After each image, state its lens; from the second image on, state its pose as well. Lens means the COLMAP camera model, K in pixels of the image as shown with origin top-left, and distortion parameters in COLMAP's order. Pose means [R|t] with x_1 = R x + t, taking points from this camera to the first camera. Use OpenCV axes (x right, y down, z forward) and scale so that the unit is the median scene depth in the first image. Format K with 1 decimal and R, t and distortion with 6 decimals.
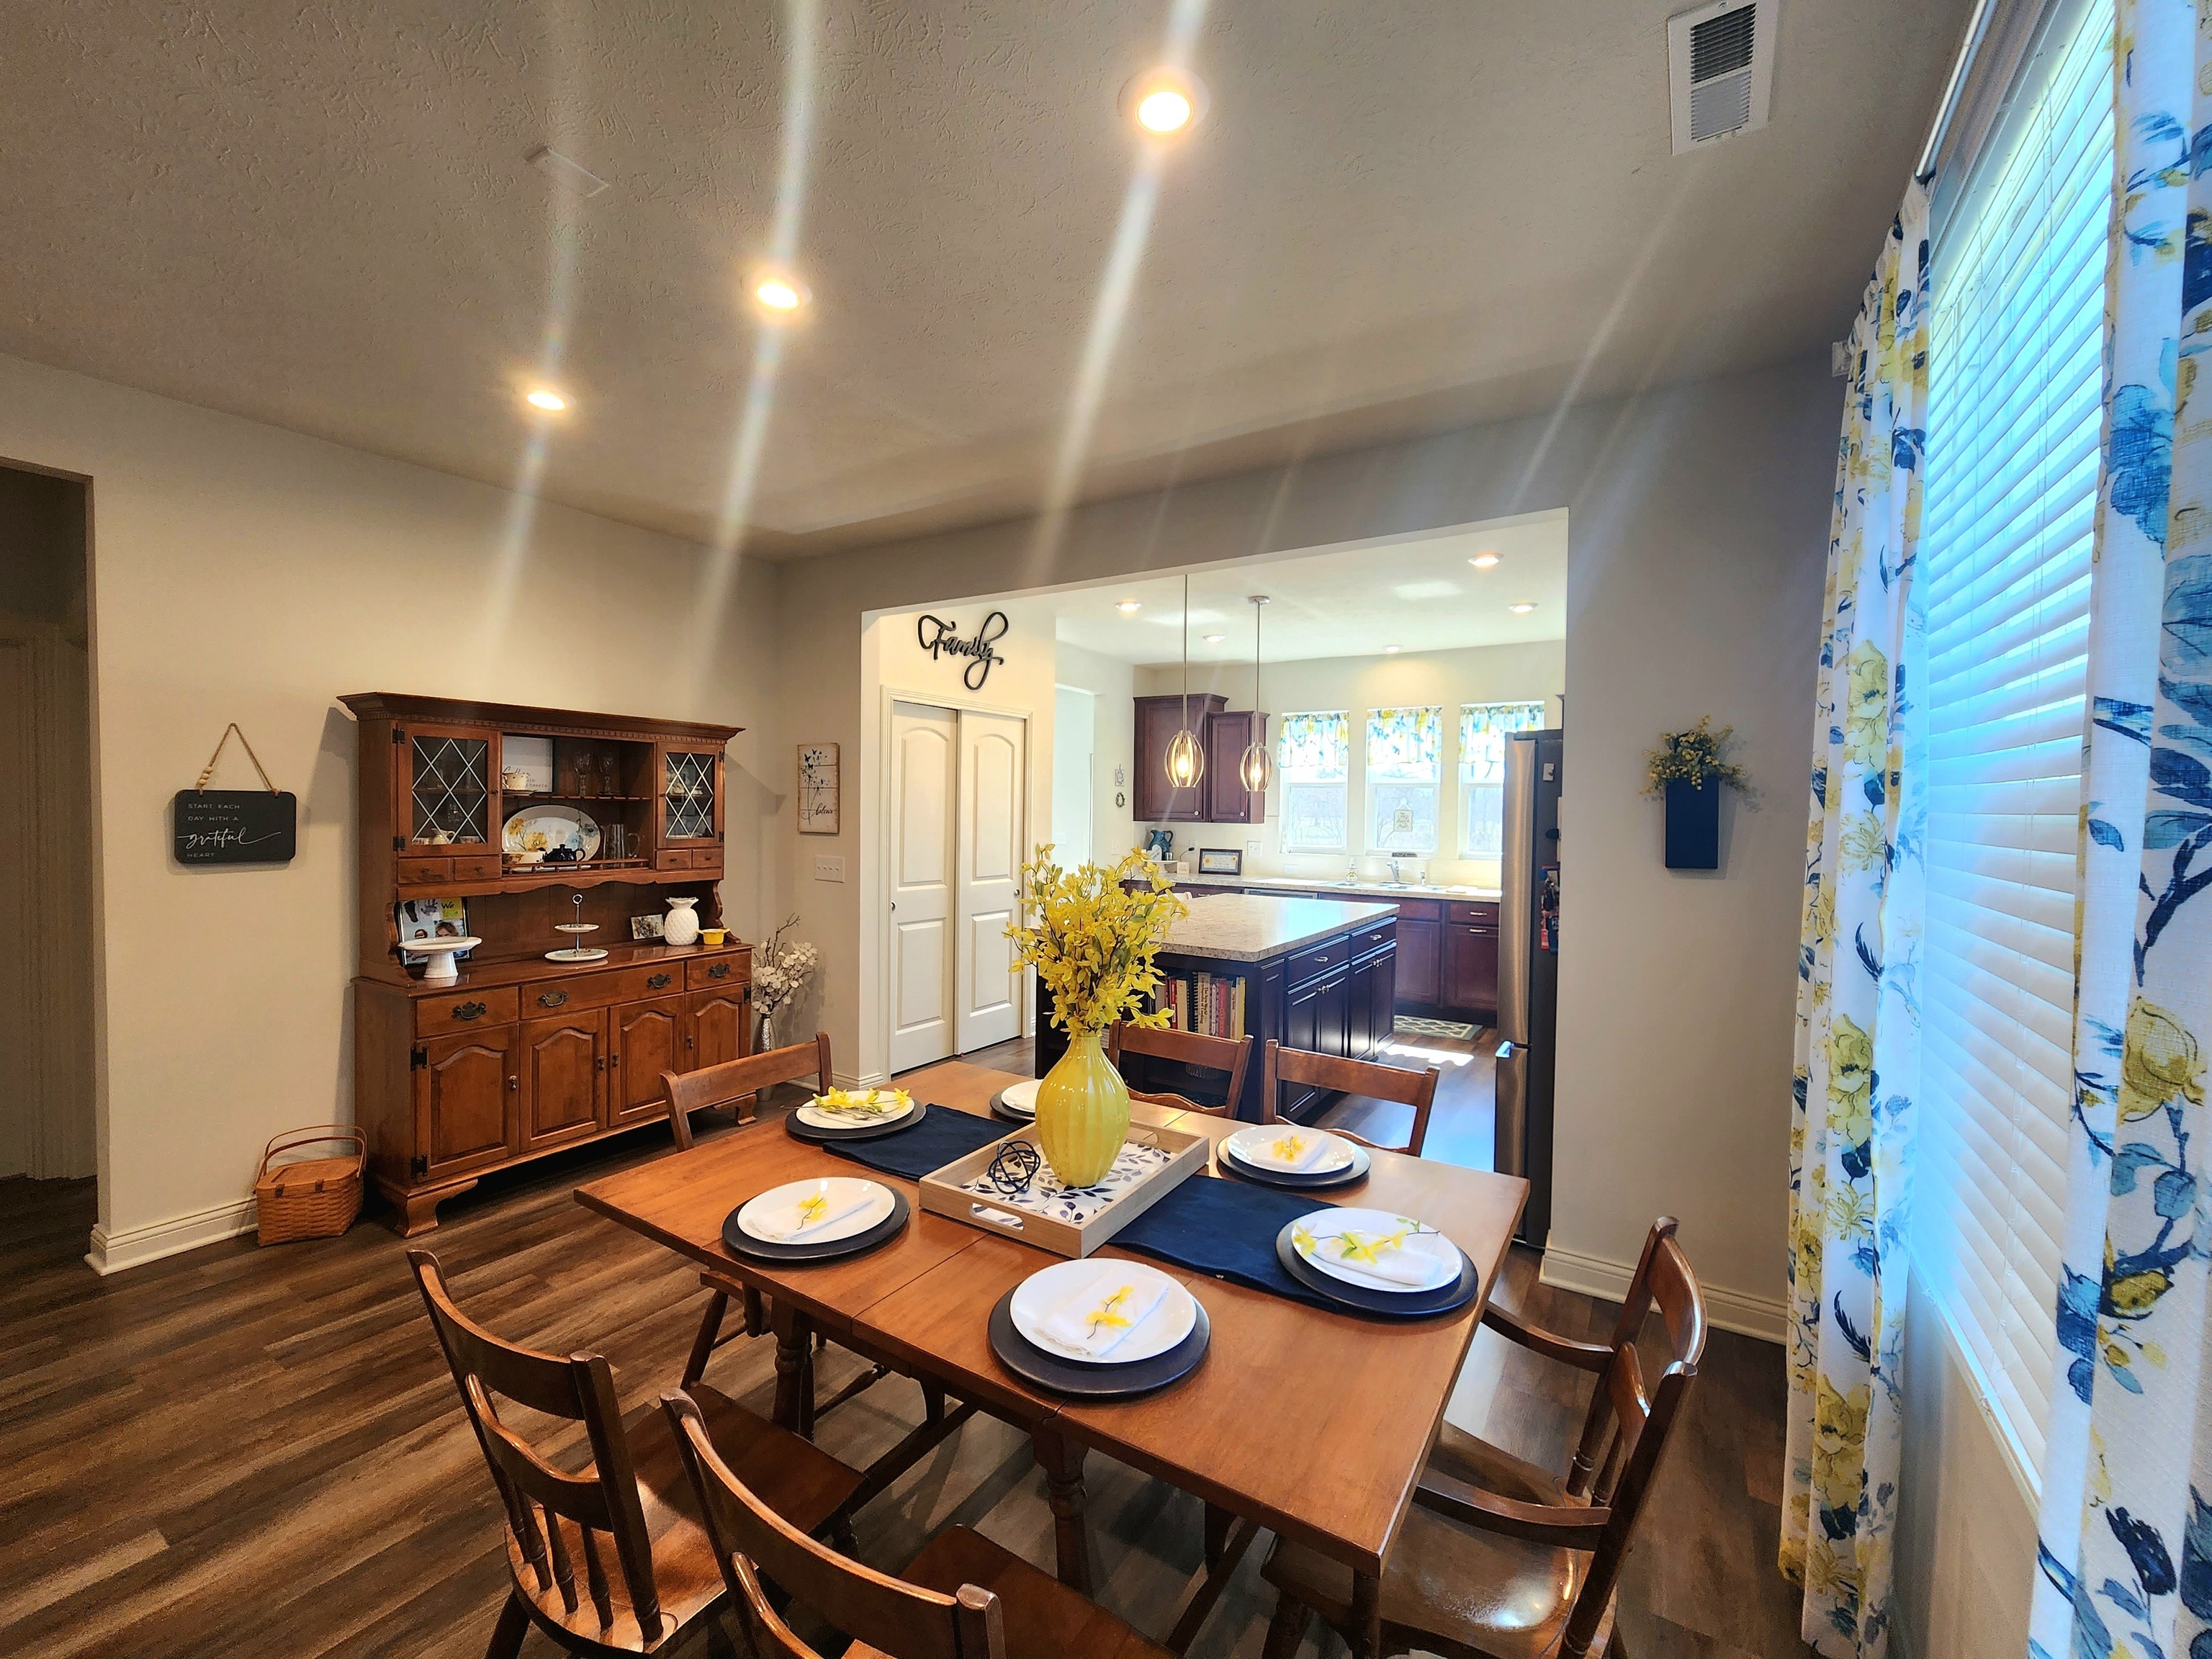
lens RADIAL K [[910.7, 0, 1095.2], [0, 910.7, 811.0], [0, 0, 1]] dist [-0.001820, -0.000941]
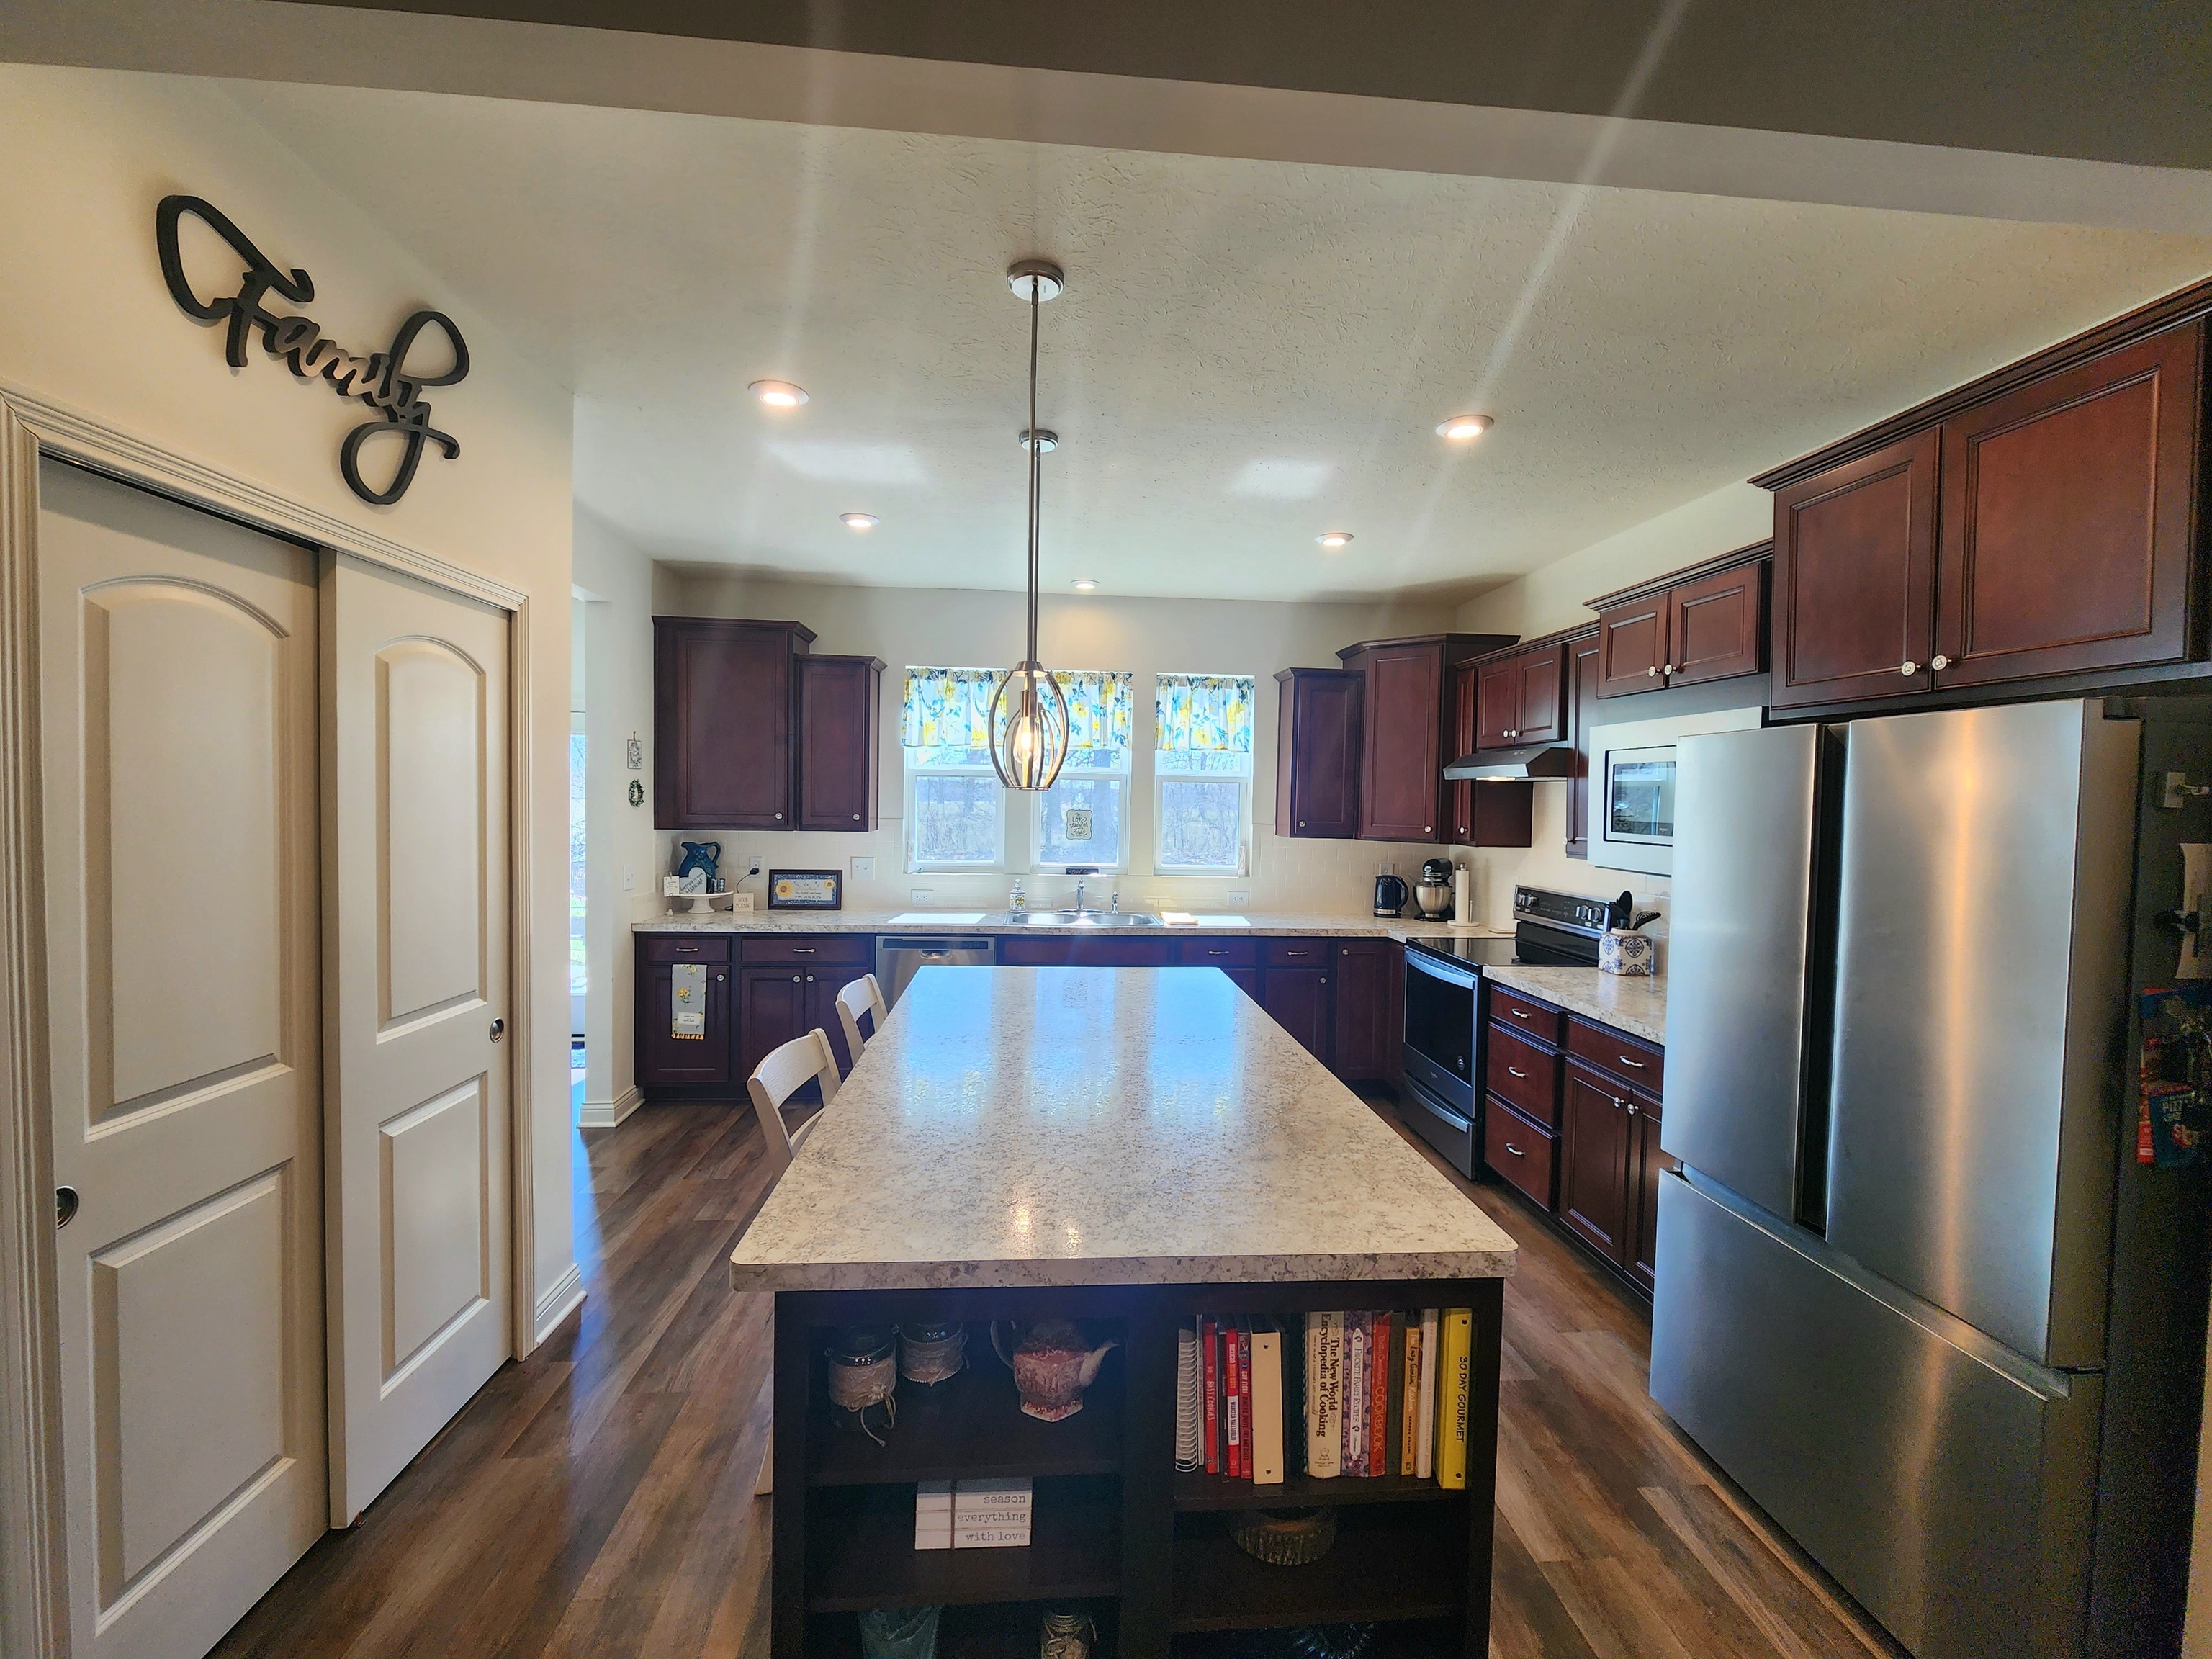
lens RADIAL K [[910.7, 0, 1099.3], [0, 910.7, 827.3], [0, 0, 1]] dist [-0.001820, -0.000941]
pose [[0.797914, -0.017458, 0.602518, -0.115527], [-0.006599, 0.999268, 0.037693, -0.019368], [-0.602735, -0.034052, 0.797215, 0.506682]]
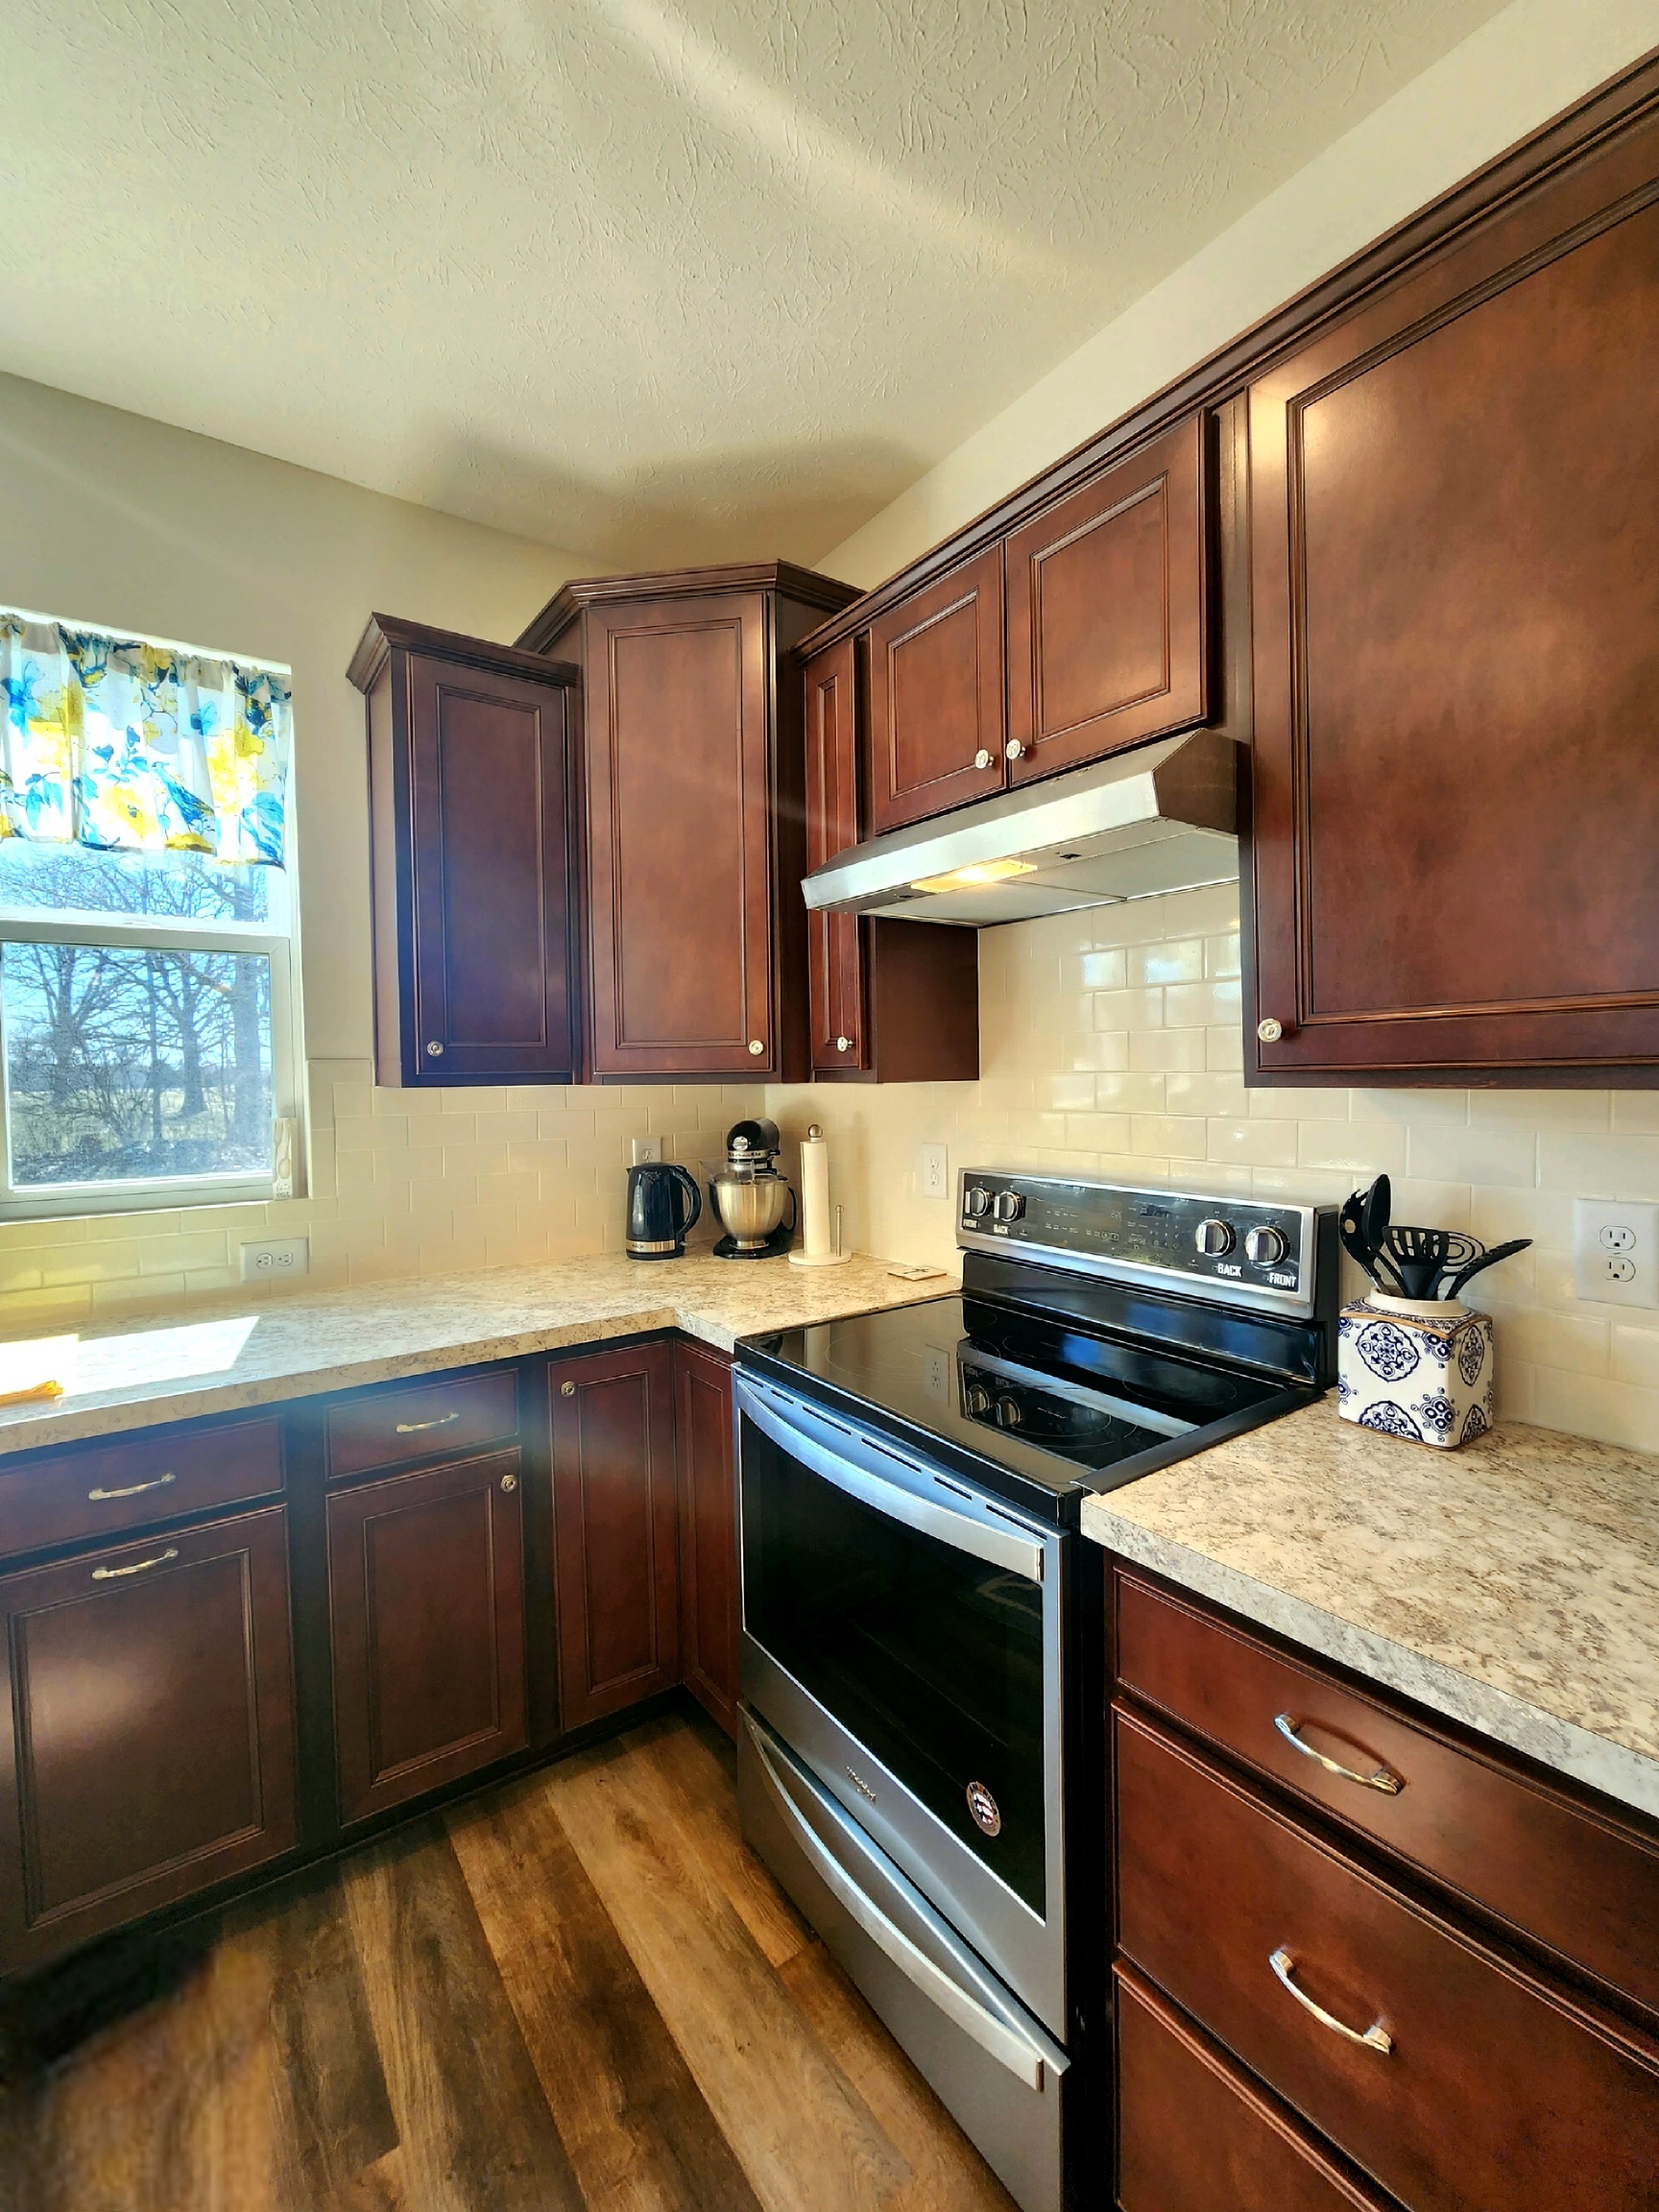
lens RADIAL K [[910.7, 0, 824.5], [0, 910.7, 1102.5], [0, 0, 1]] dist [-0.001820, -0.000941]
pose [[0.369042, -0.049938, 0.928070, 0.312184], [0.022841, 0.998741, 0.044659, 0.016668], [-0.929132, 0.004717, 0.369718, 0.834376]]
